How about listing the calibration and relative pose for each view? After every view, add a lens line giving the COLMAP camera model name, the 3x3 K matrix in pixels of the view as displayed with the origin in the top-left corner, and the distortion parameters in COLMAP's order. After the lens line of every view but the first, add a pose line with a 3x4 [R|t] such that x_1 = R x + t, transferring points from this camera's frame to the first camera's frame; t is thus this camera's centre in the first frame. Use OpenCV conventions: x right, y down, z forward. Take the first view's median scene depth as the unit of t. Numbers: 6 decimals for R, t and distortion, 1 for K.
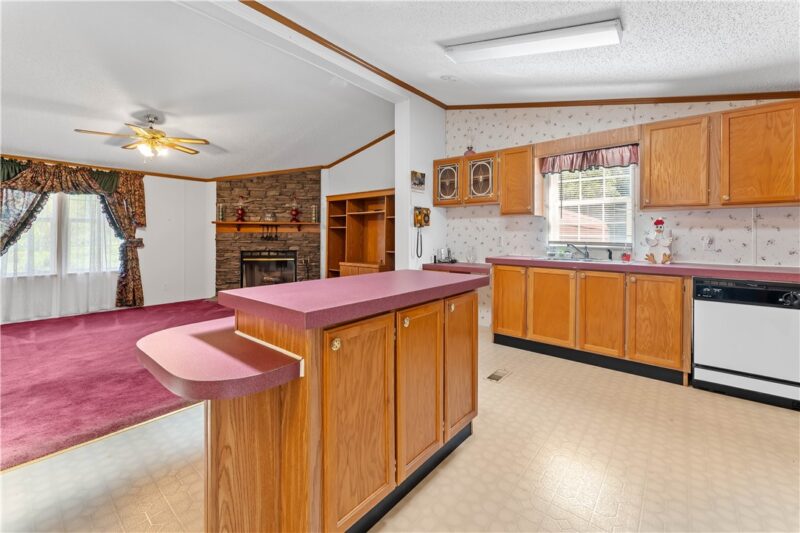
lens RADIAL K [[328.7, 0, 424.3], [0, 328.7, 231.5], [0, 0, 1]] dist [0.009903, 0.002892]
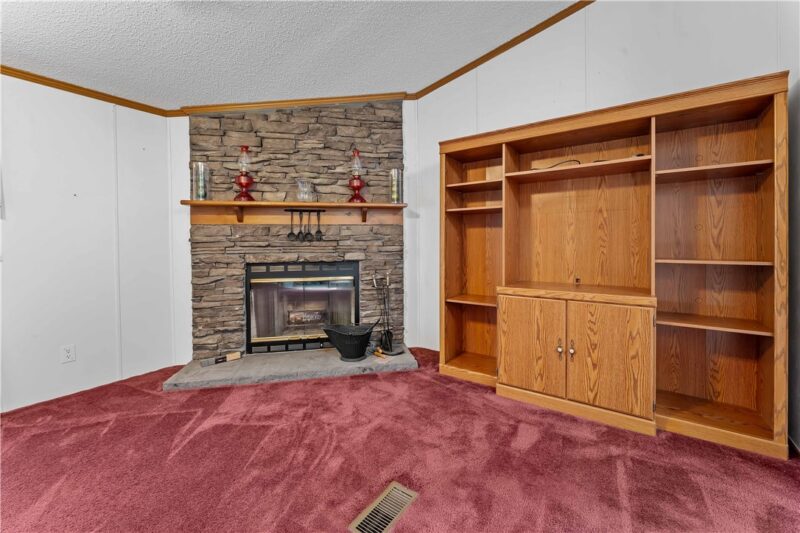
lens RADIAL K [[328.7, 0, 423.7], [0, 328.7, 239.7], [0, 0, 1]] dist [0.009903, 0.002892]
pose [[0.997533, -0.012574, 0.069067, -0.329080], [0.011967, 0.999886, 0.009193, 0.023269], [-0.069175, -0.008344, 0.997570, 0.502214]]
